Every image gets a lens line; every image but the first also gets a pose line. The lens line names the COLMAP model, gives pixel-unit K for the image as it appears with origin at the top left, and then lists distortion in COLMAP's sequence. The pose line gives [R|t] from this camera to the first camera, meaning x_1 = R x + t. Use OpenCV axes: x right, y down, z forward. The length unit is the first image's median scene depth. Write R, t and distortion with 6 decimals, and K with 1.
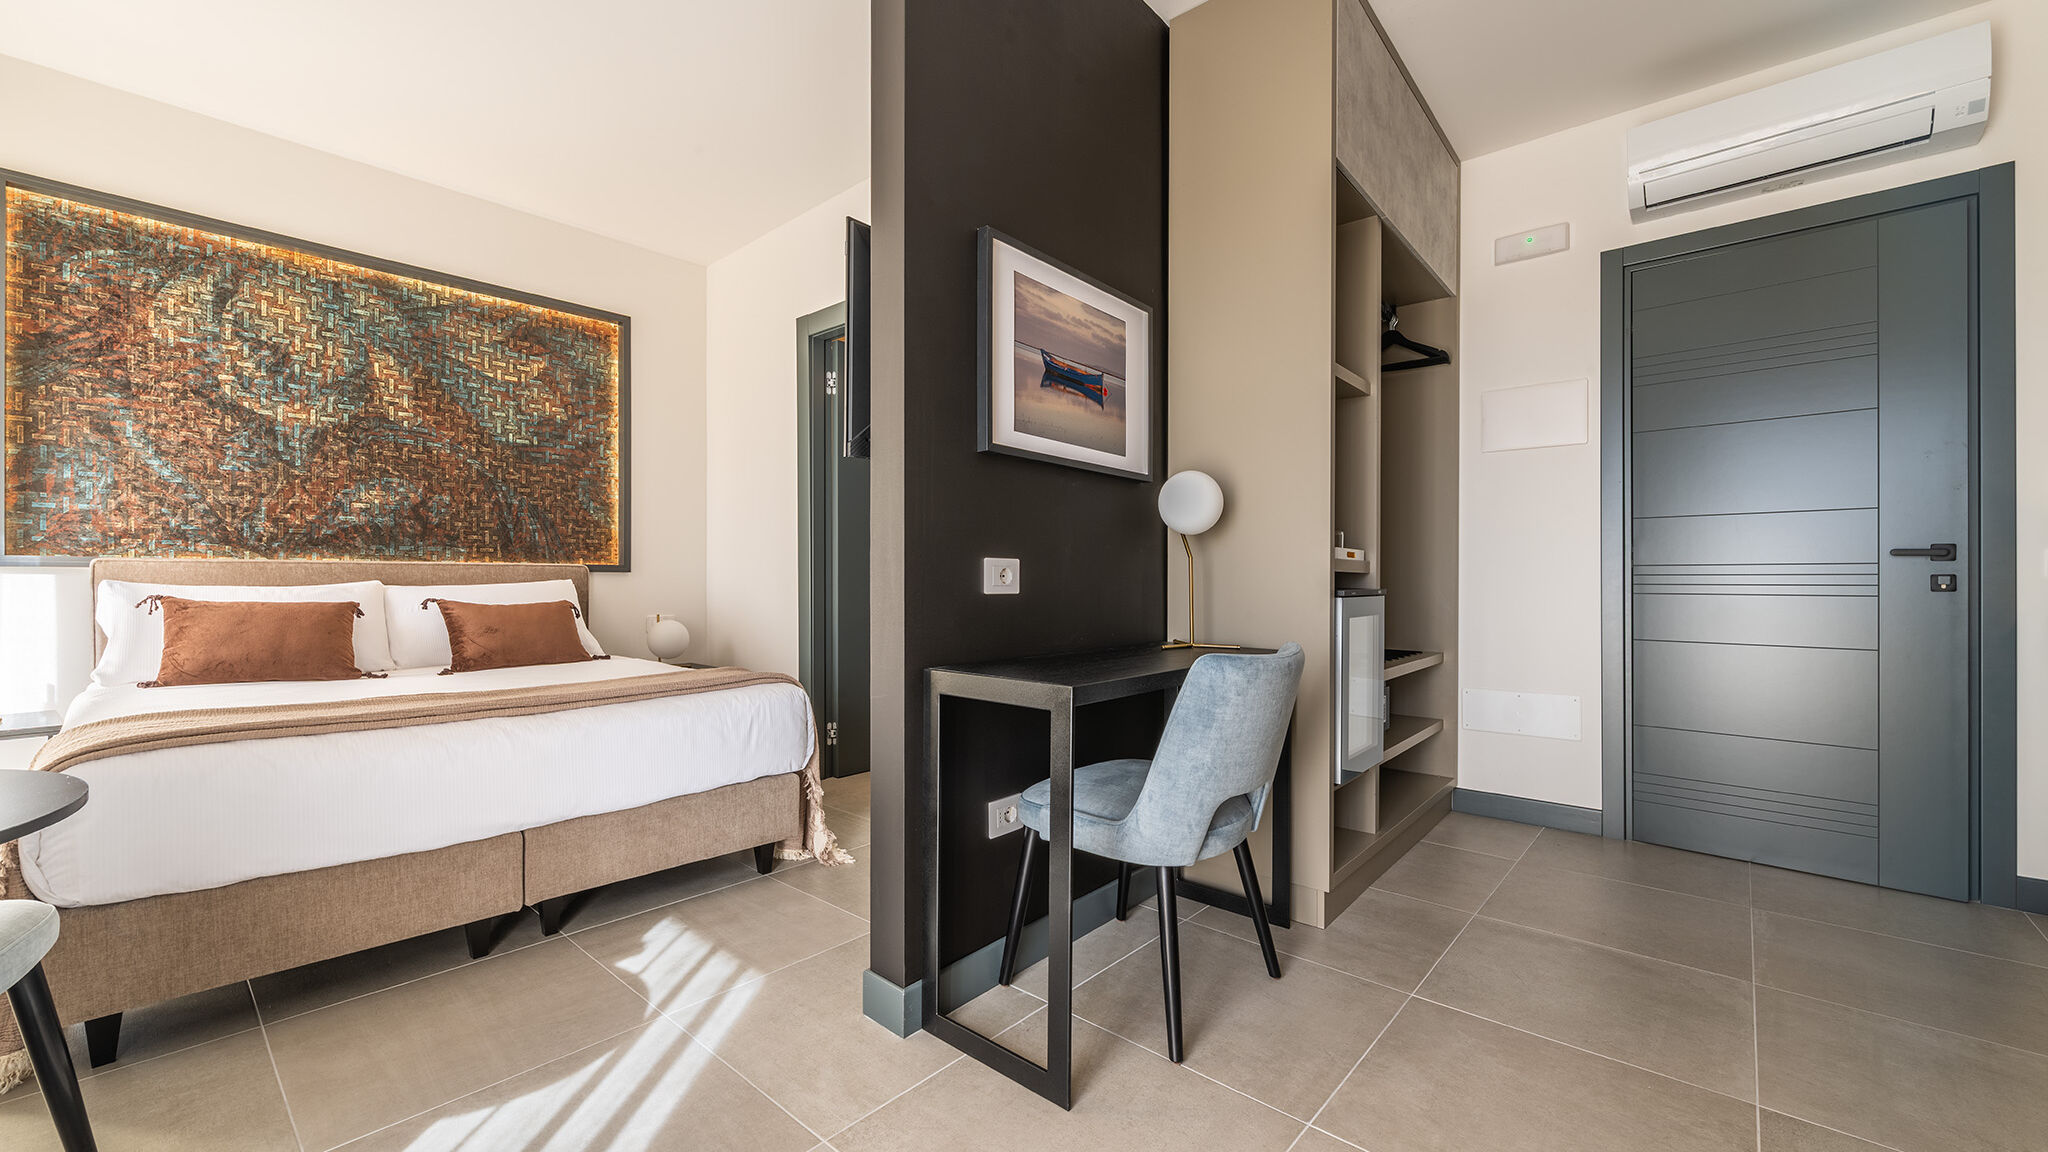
lens RADIAL K [[822.3, 0, 1036.2], [0, 822.3, 583.6], [0, 0, 1]] dist [-0.002321, -0.001067]
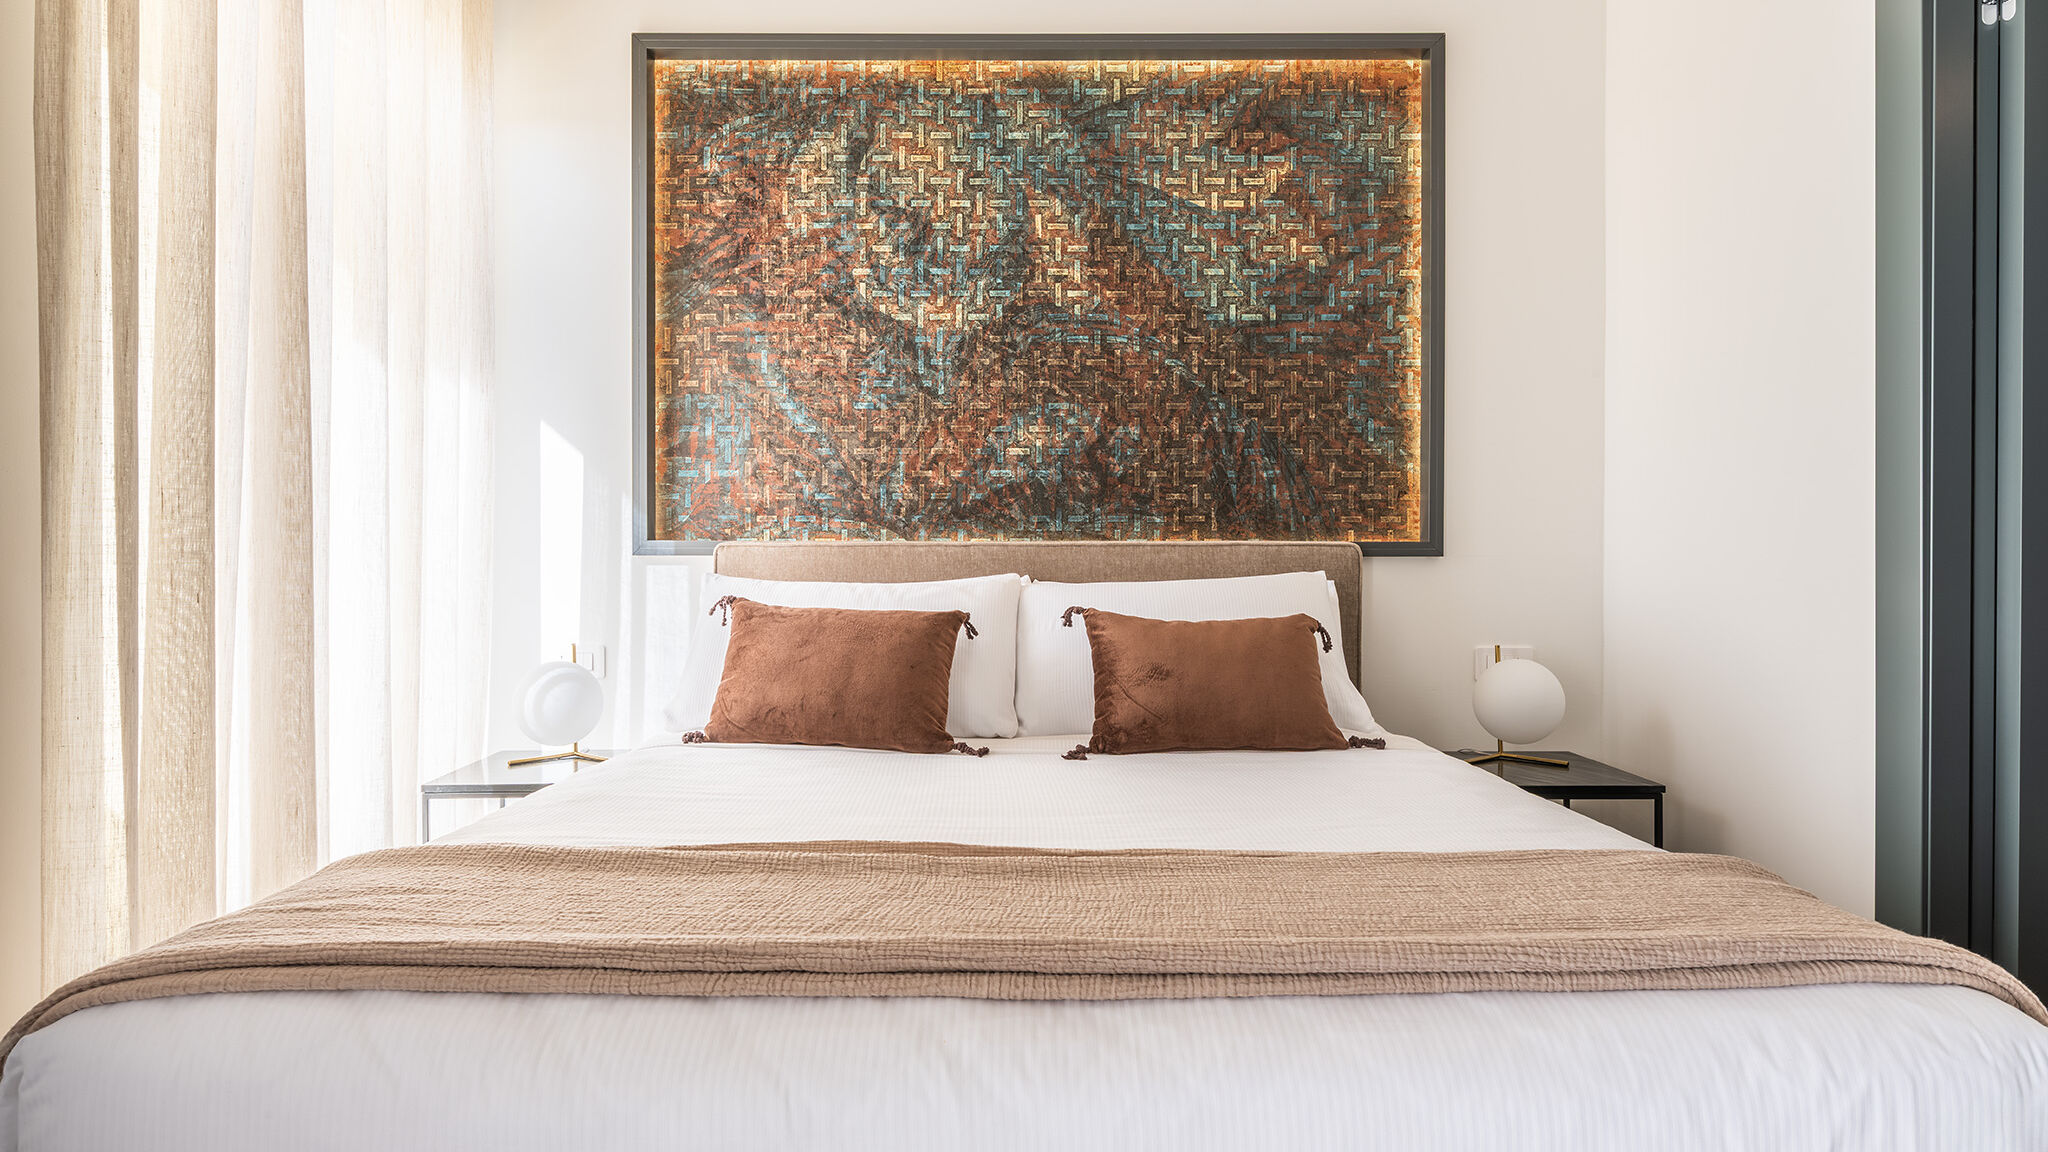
lens RADIAL K [[1113.4, 0, 1024.9], [0, 1113.4, 580.5], [0, 0, 1]] dist [0.000828, 0.001225]
pose [[0.660448, 0.005144, -0.750854, -0.199591], [-0.002178, 0.999985, 0.004936, -0.002652], [0.750869, -0.001624, 0.660450, 0.467936]]
